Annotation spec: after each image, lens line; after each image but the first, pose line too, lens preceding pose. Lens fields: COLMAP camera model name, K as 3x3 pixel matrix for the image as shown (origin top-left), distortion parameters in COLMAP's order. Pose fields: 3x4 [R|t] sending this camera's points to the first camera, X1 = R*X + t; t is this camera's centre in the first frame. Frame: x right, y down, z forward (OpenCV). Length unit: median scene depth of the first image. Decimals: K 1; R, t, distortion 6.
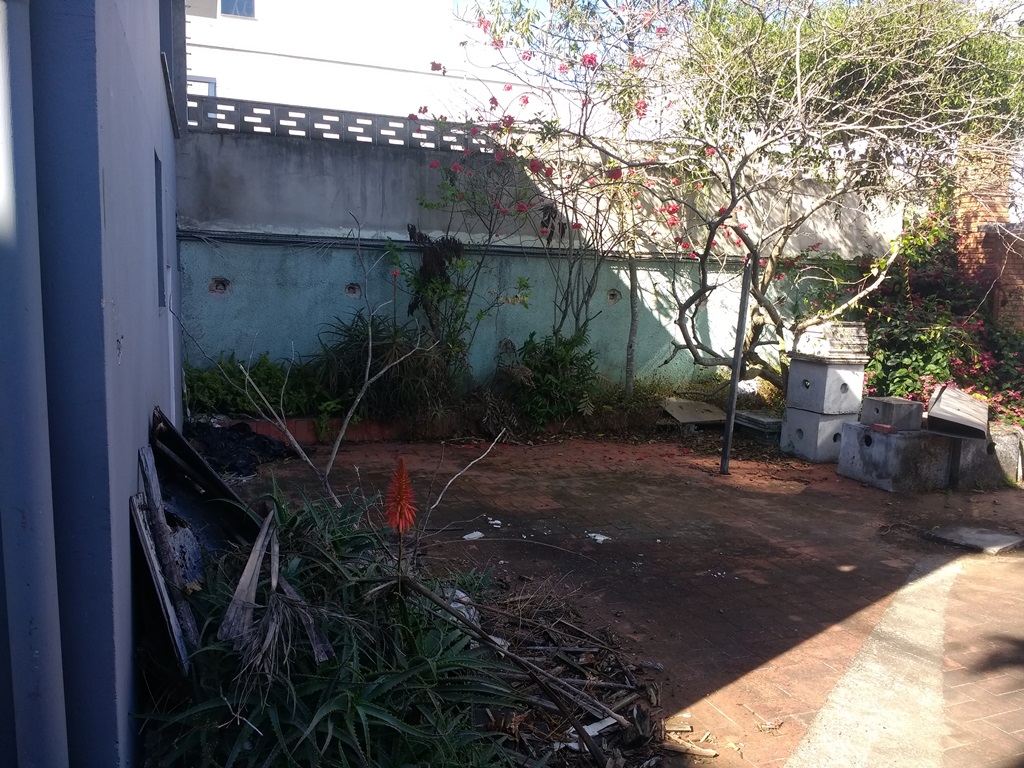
lens RADIAL K [[813.9, 0, 511.0], [0, 813.9, 389.5], [0, 0, 1]] dist [0.110893, -0.167920]
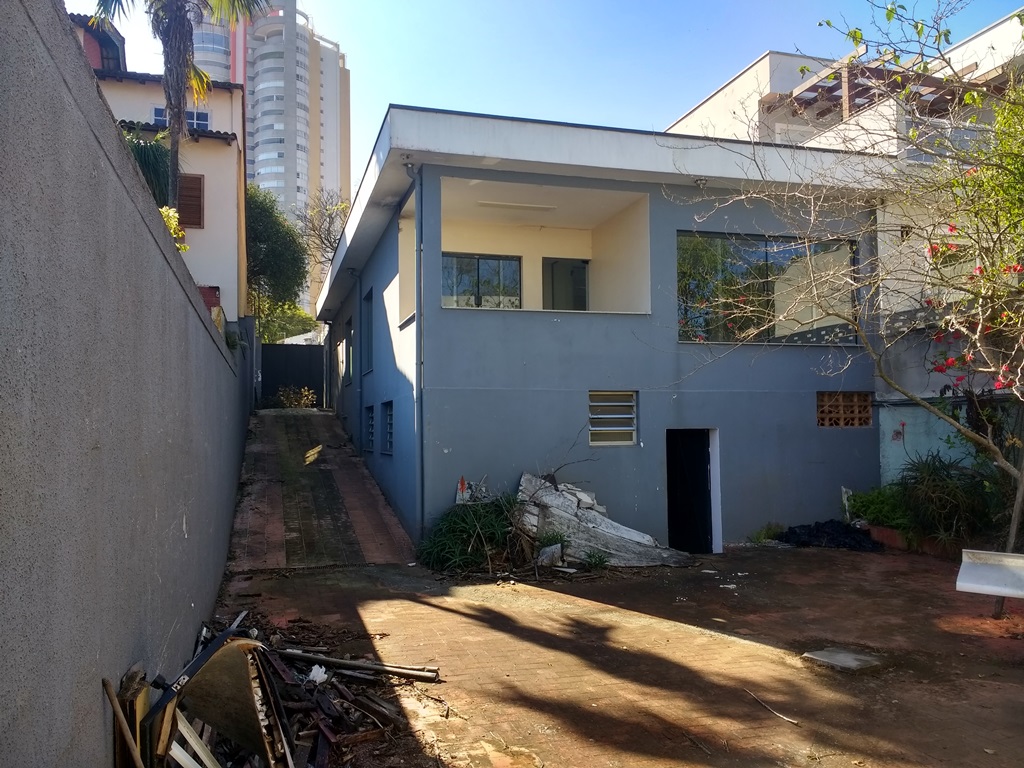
lens RADIAL K [[813.9, 0, 511.0], [0, 813.9, 389.5], [0, 0, 1]] dist [0.110893, -0.167920]
pose [[-0.088621, -0.075379, -0.993209, 1.483167], [-0.127627, 0.989773, -0.063731, -0.032746], [0.987855, 0.121112, -0.097336, 0.574497]]
